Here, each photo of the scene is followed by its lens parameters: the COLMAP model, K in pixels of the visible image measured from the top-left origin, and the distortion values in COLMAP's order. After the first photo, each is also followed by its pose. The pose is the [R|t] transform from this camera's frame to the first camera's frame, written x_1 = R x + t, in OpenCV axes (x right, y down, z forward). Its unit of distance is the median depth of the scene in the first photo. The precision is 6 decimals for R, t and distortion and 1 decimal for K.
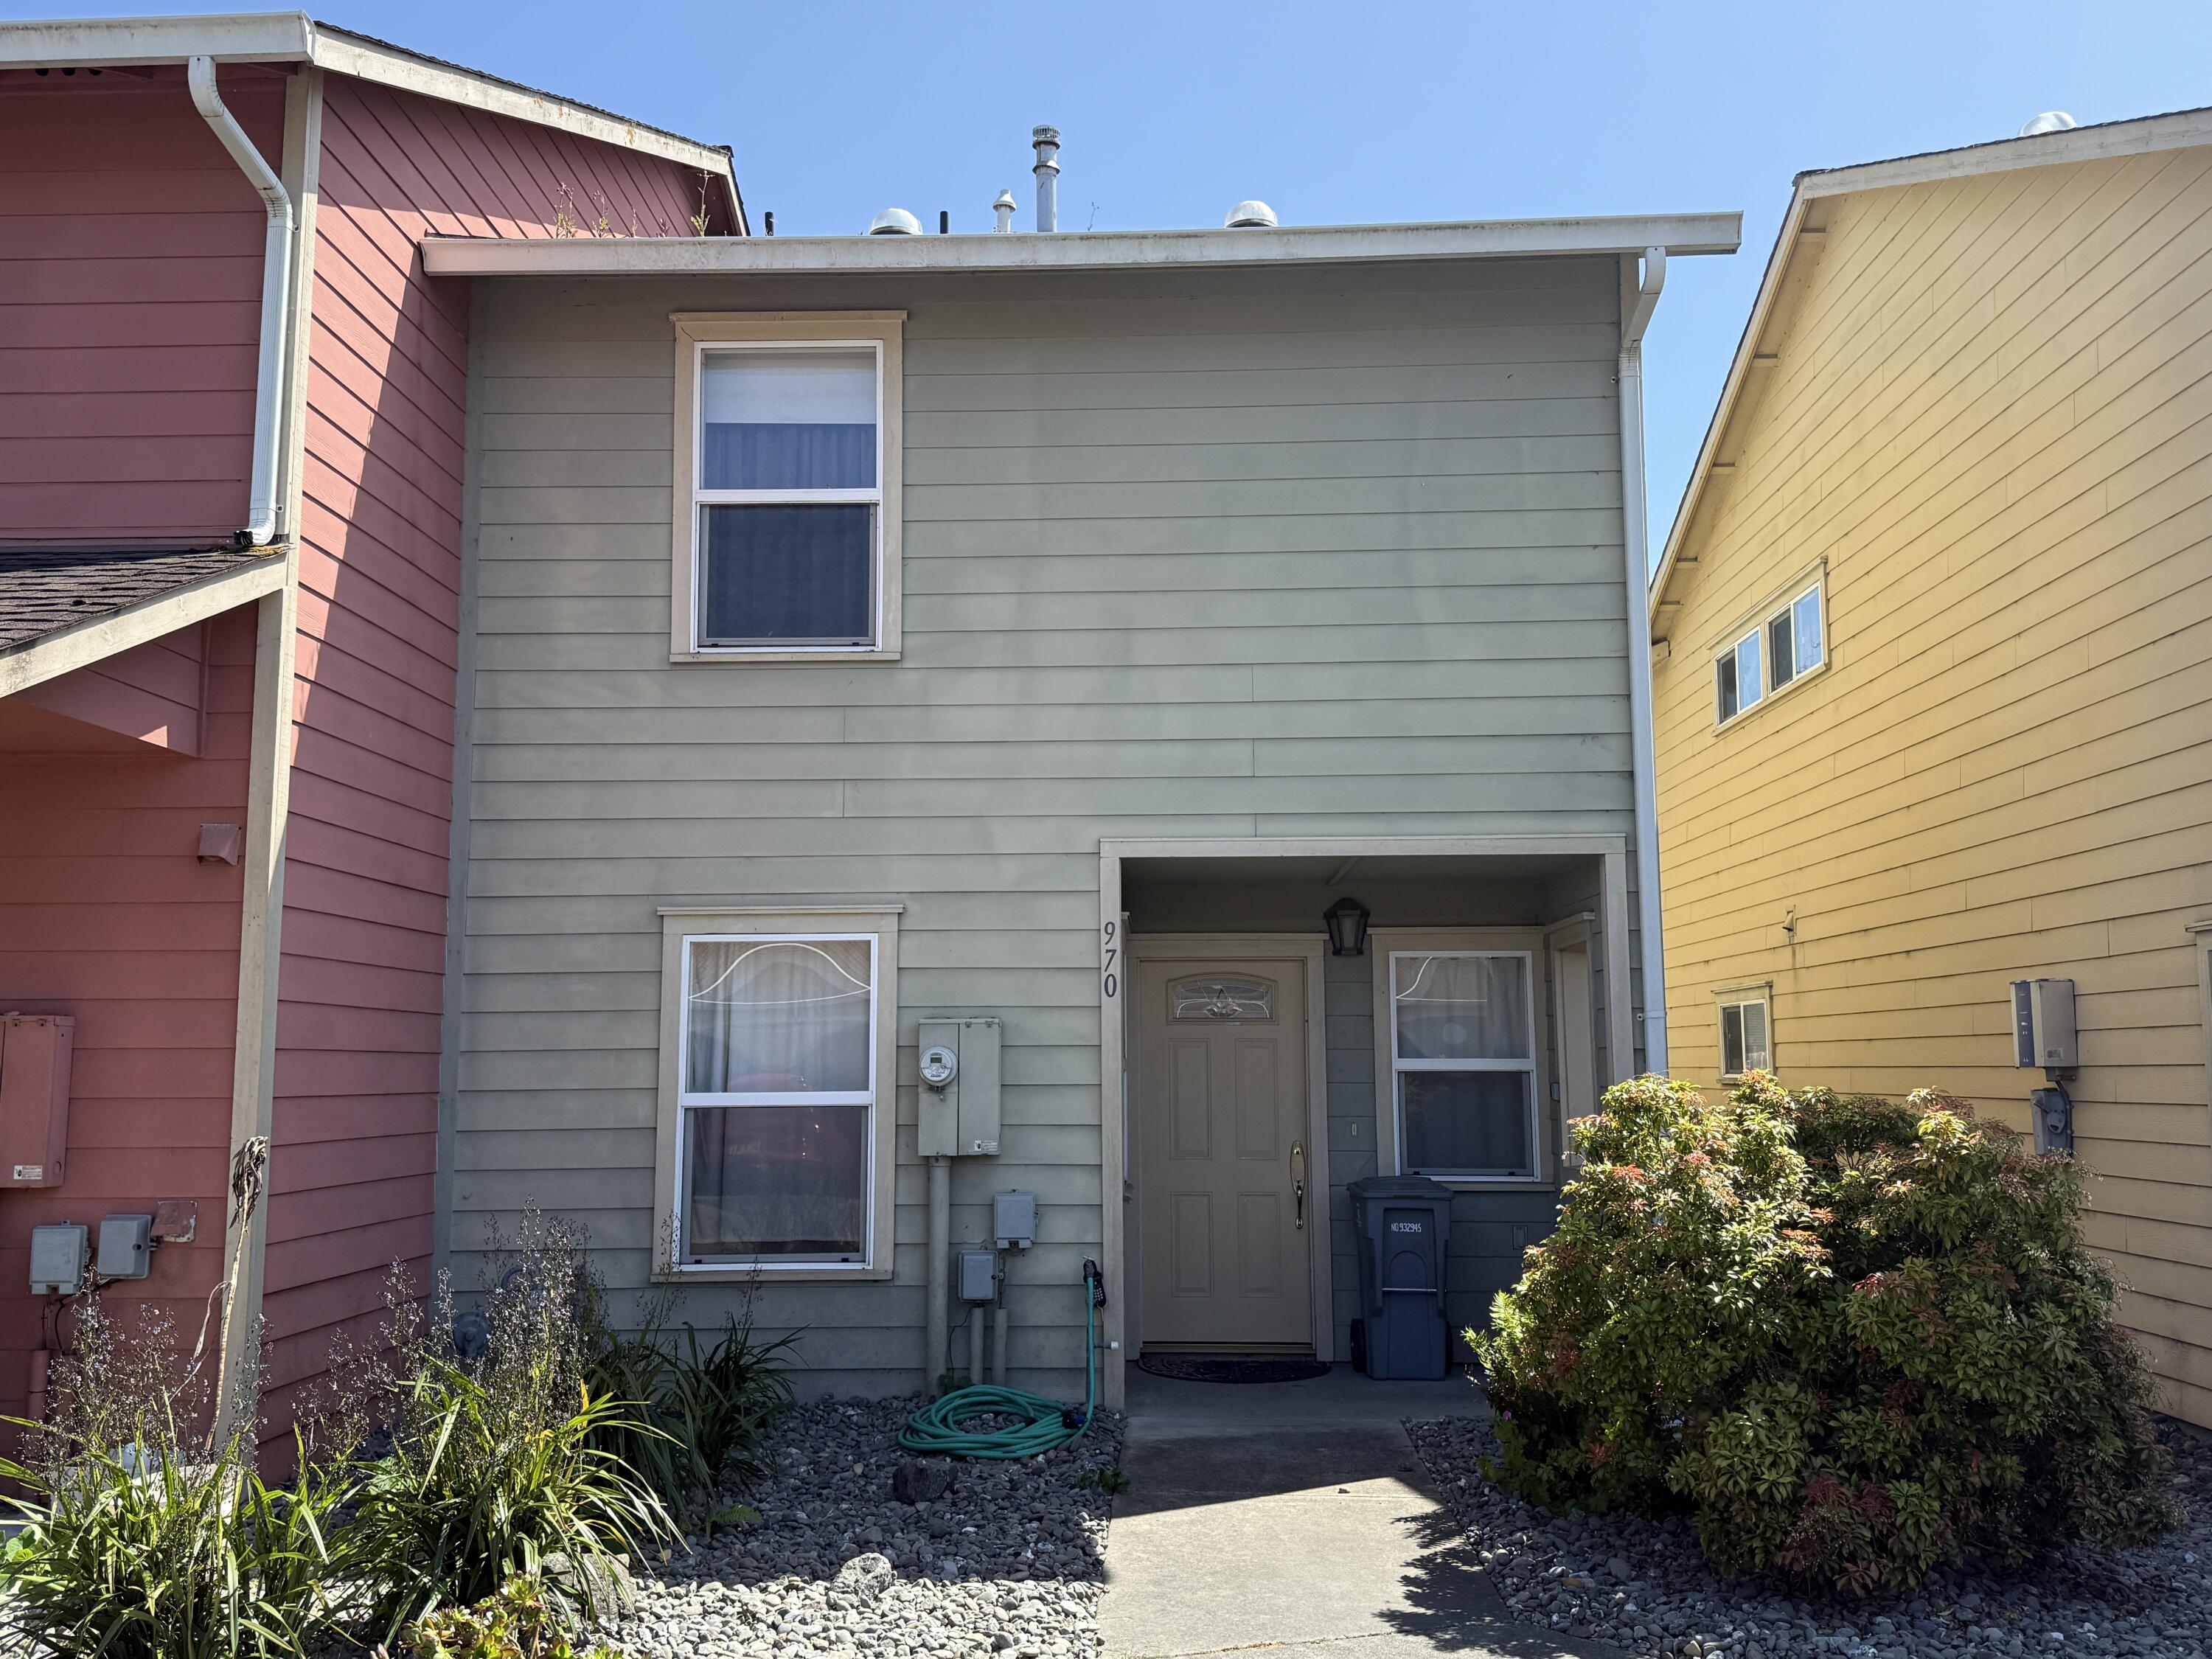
lens RADIAL K [[1935.2, 0, 1106.0], [0, 1935.2, 829.5], [0, 0, 1]] dist [0.178803, -0.378250]
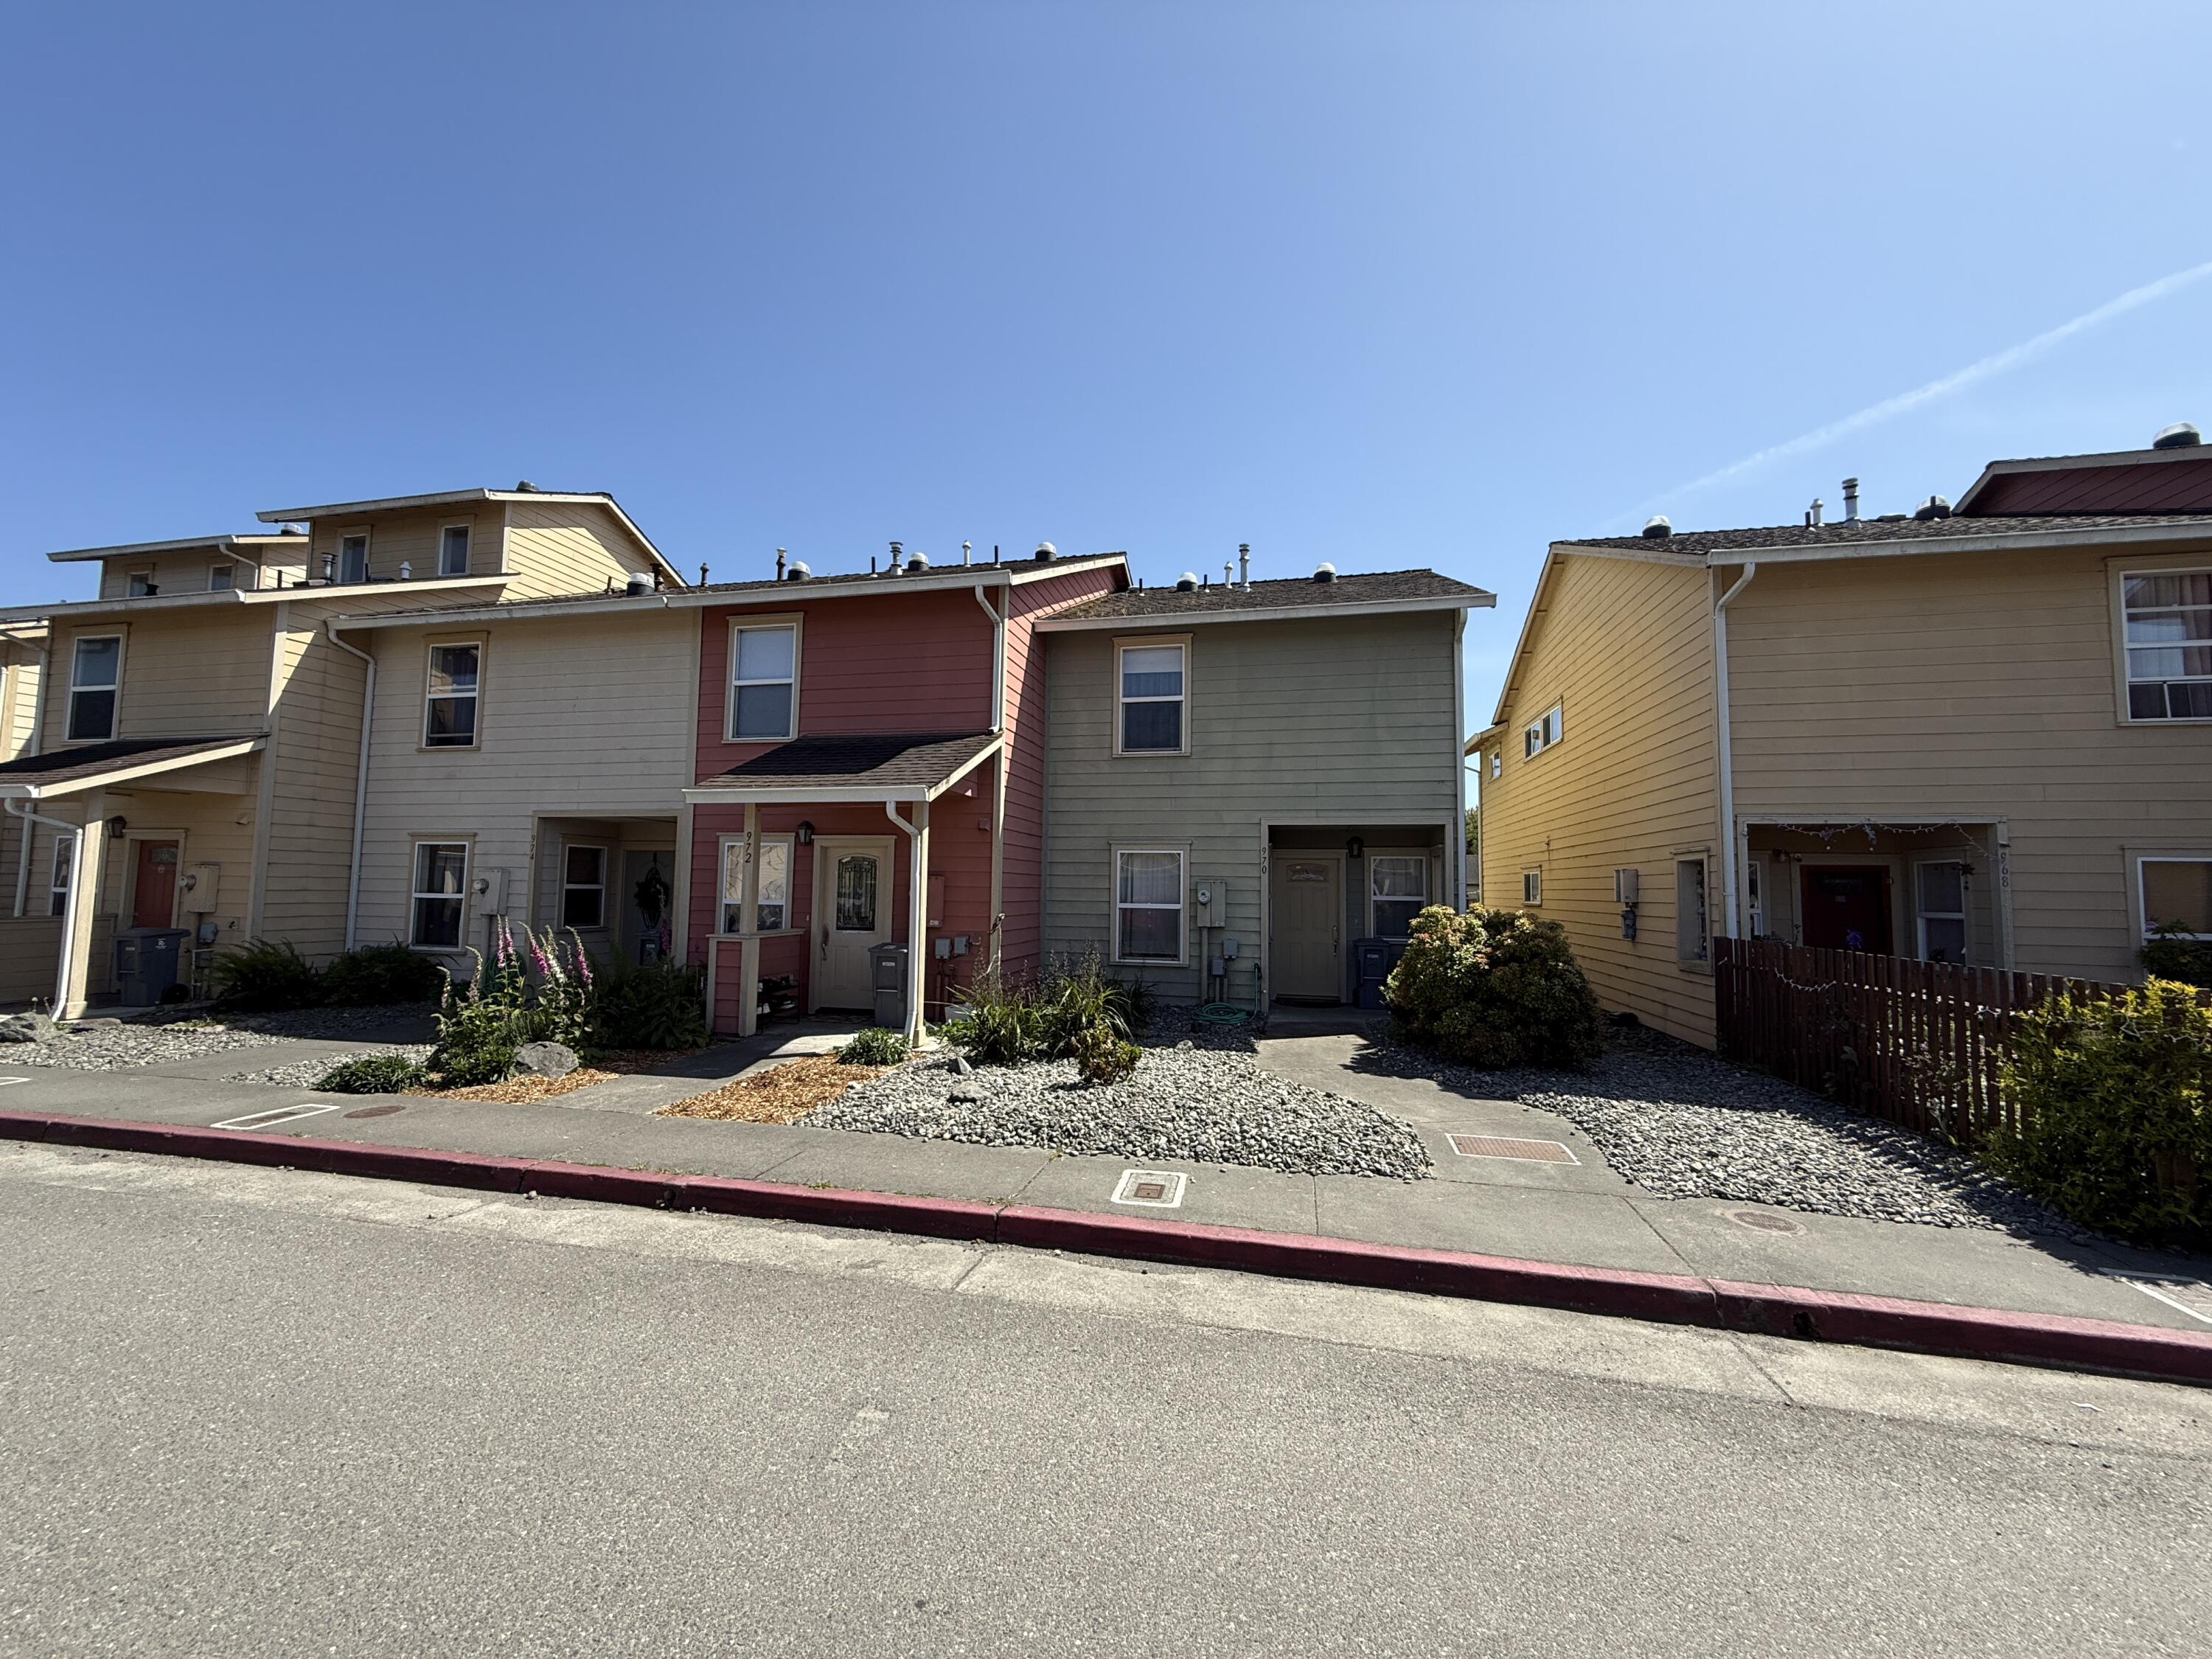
lens RADIAL K [[870.6, 0, 1106.0], [0, 870.6, 829.5], [0, 0, 1]] dist [0.000189, -0.000002]
pose [[0.981192, 0.003581, -0.192999, 0.020513], [0.006394, 0.998676, 0.051039, -0.045220], [0.192926, -0.051313, 0.979871, -0.296655]]
